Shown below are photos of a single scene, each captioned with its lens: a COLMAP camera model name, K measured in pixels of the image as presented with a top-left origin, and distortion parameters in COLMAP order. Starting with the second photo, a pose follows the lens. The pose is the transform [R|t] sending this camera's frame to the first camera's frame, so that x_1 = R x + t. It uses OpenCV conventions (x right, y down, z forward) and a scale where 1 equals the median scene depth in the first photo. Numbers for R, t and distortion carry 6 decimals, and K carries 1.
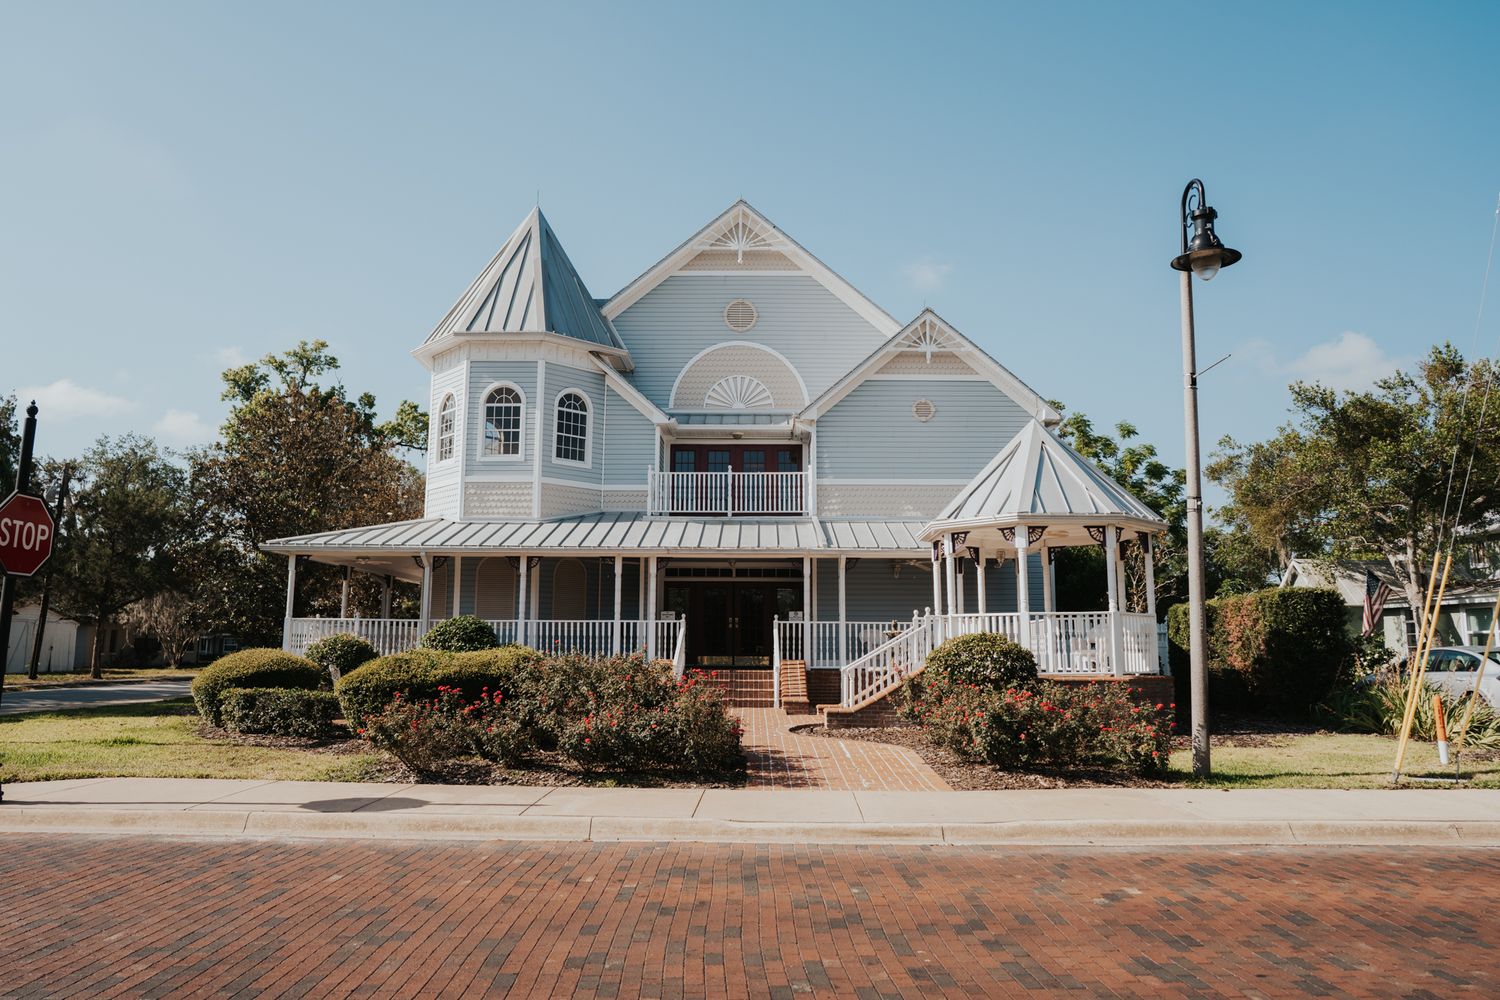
lens RADIAL K [[1031.2, 0, 737.8], [0, 1031.2, 504.4], [0, 0, 1]] dist [-0.060830, 0.047061]
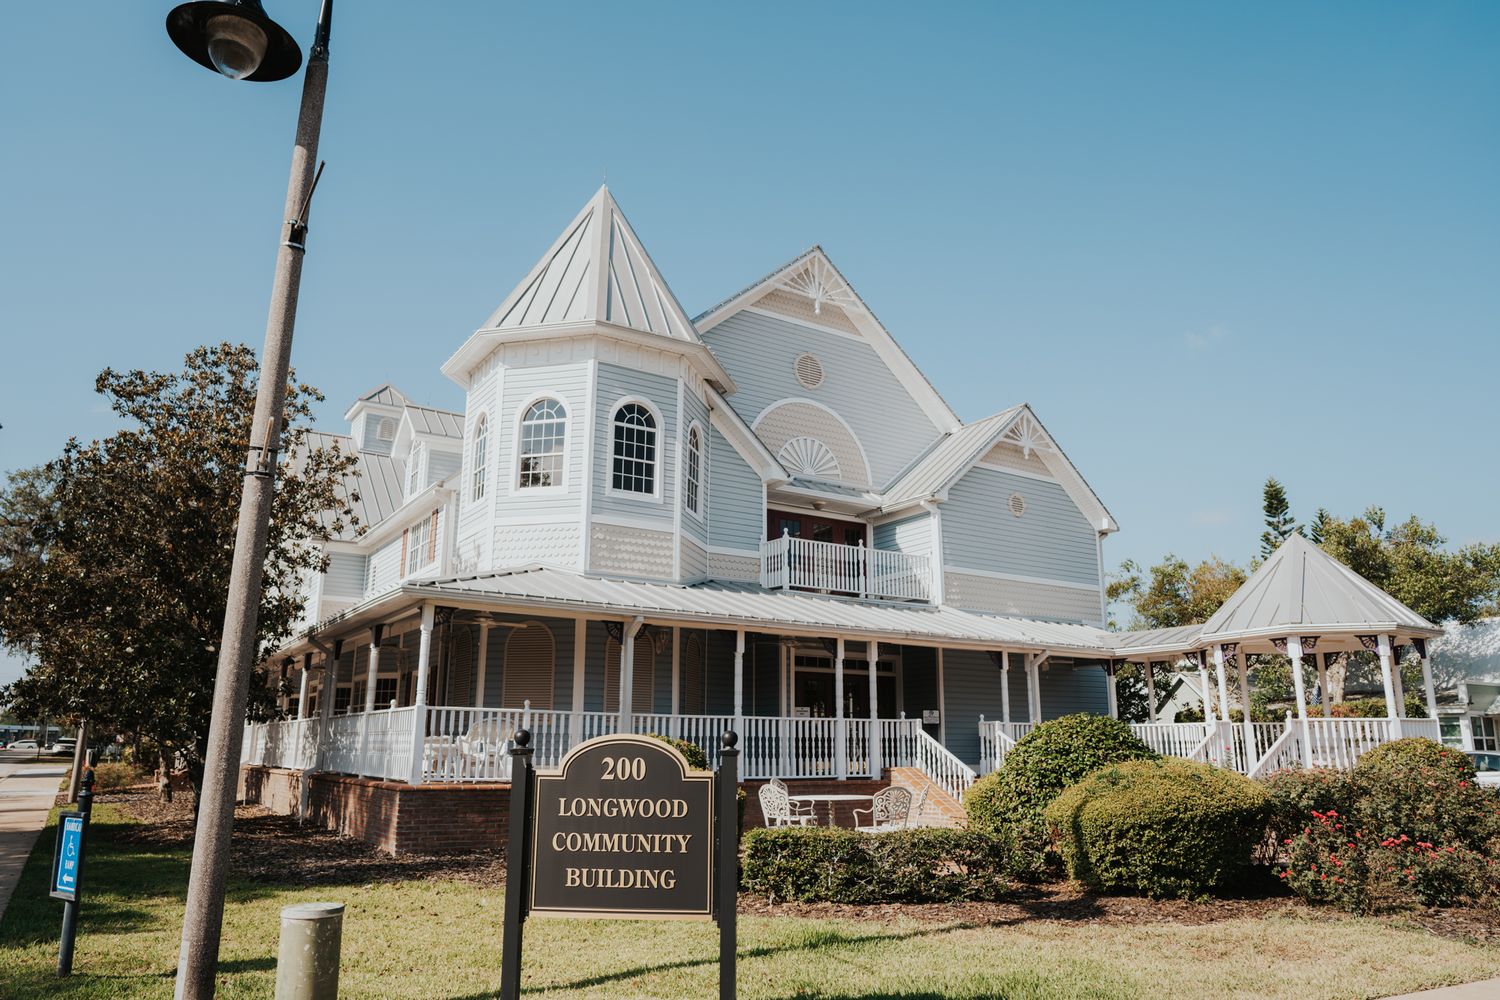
lens RADIAL K [[1031.2, 0, 748.2], [0, 1031.2, 499.6], [0, 0, 1]] dist [-0.060830, 0.047061]
pose [[0.832081, 0.132808, 0.538520, -0.562275], [-0.086695, 0.990118, -0.110225, 0.033184], [-0.547837, 0.045029, 0.835372, 0.319784]]
